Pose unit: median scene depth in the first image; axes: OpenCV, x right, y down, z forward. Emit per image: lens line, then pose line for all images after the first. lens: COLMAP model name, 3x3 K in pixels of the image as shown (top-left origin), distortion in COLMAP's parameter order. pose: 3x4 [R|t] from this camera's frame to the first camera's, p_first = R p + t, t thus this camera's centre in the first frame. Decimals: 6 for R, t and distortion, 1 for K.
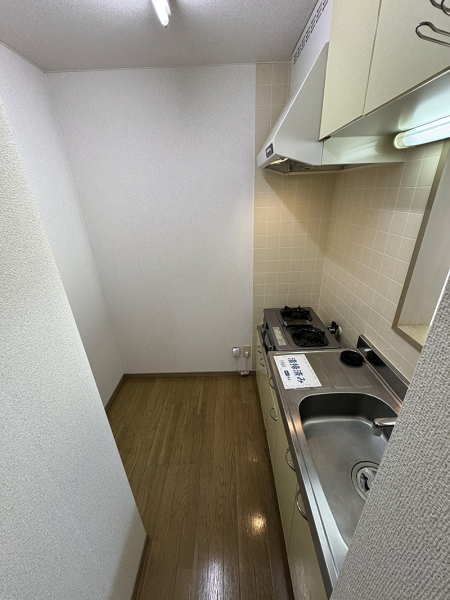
lens RADIAL K [[240.2, 0, 225.0], [0, 240.2, 300.0], [0, 0, 1]] dist [0.001222, 0.000023]
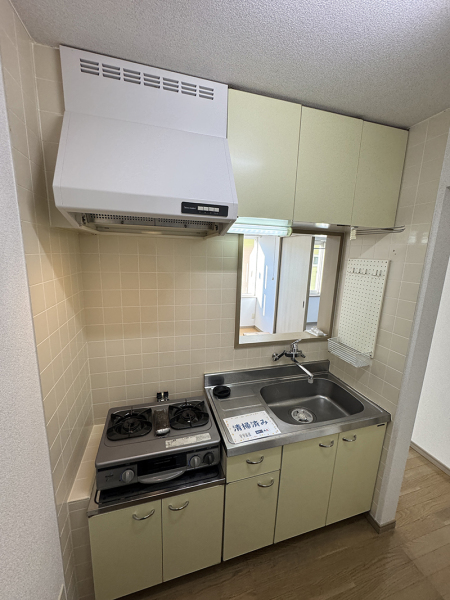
lens RADIAL K [[240.2, 0, 225.0], [0, 240.2, 300.0], [0, 0, 1]] dist [0.001222, 0.000023]
pose [[-0.287172, -0.155526, 0.945169, -0.516713], [0.373705, 0.890348, 0.260049, -0.455923], [-0.881973, 0.427893, -0.197562, 1.036030]]
